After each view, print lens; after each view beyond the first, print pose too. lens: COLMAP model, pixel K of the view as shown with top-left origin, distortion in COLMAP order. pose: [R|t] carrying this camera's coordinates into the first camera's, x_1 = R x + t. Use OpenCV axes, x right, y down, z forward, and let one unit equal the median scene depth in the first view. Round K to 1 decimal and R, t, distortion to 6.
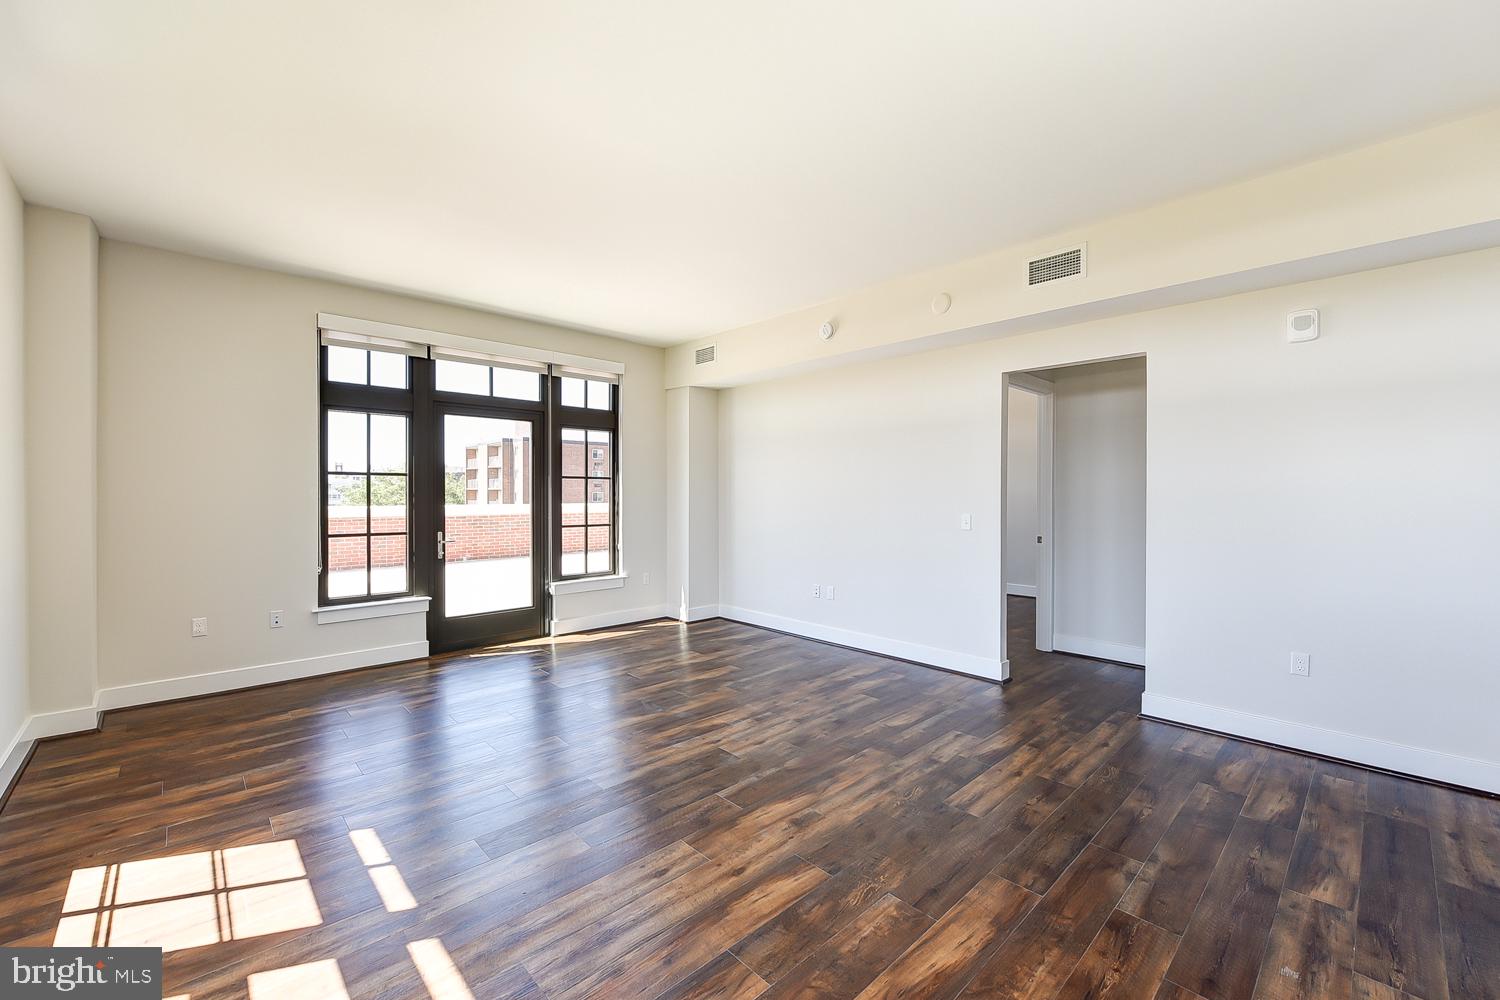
lens RADIAL K [[613.8, 0, 747.3], [0, 613.8, 499.7], [0, 0, 1]] dist [0.001700, -0.000055]
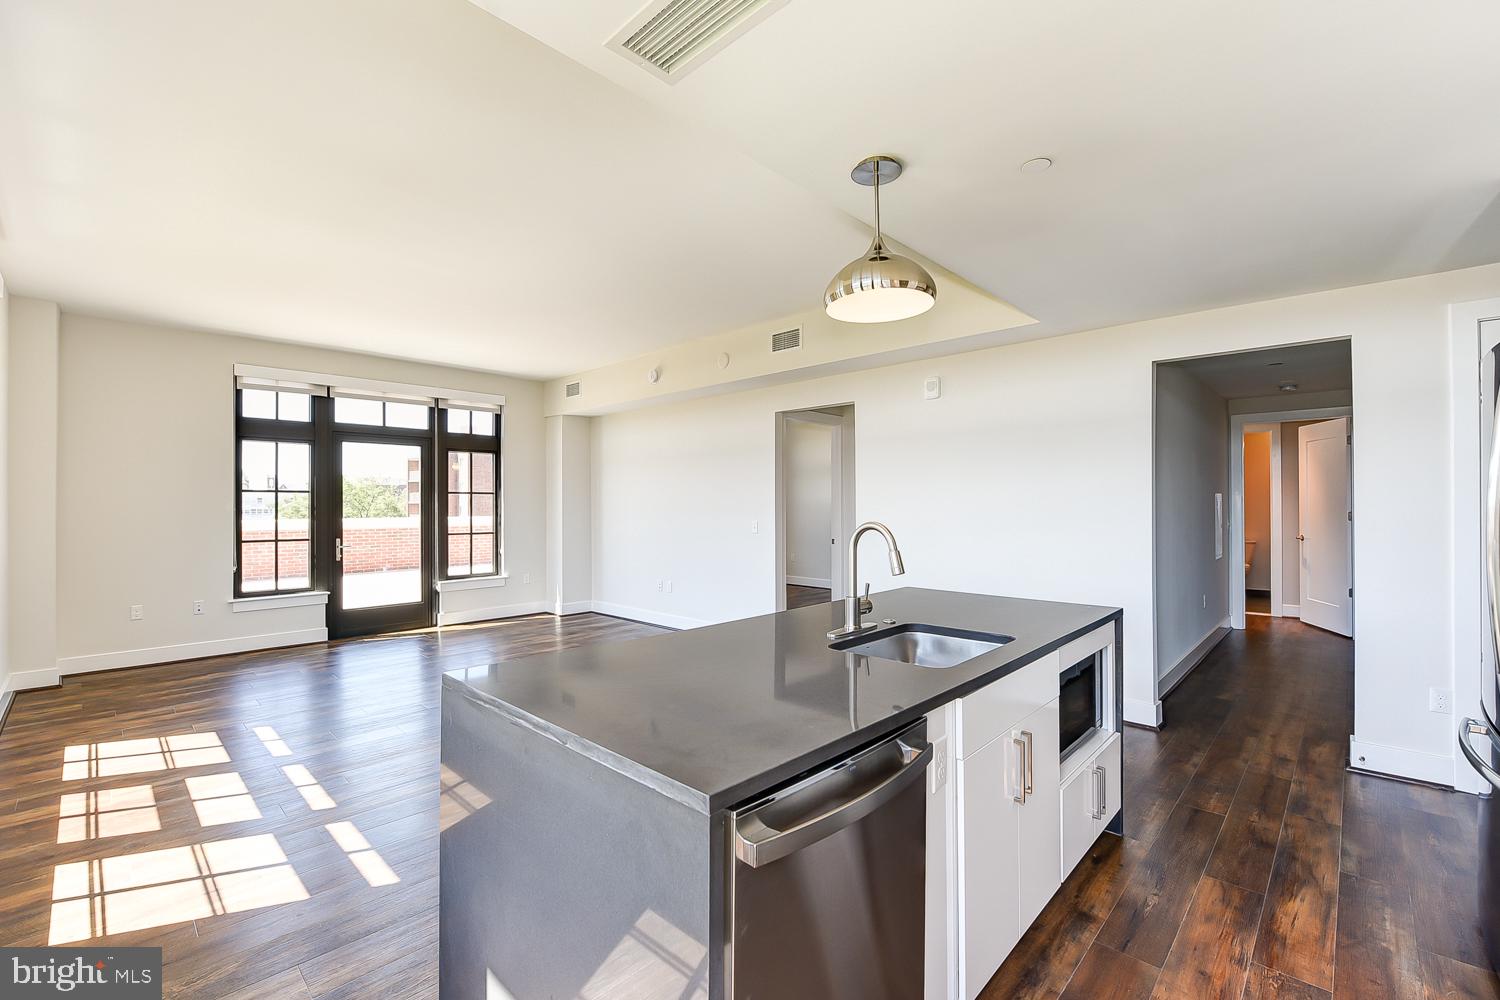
lens RADIAL K [[654.6, 0, 760.6], [0, 654.6, 503.2], [0, 0, 1]] dist [-0.010703, 0.003079]
pose [[0.997975, -0.007032, 0.063214, 0.263813], [0.008039, 0.999845, -0.015690, 0.009477], [-0.063094, 0.016166, 0.997877, -0.356634]]
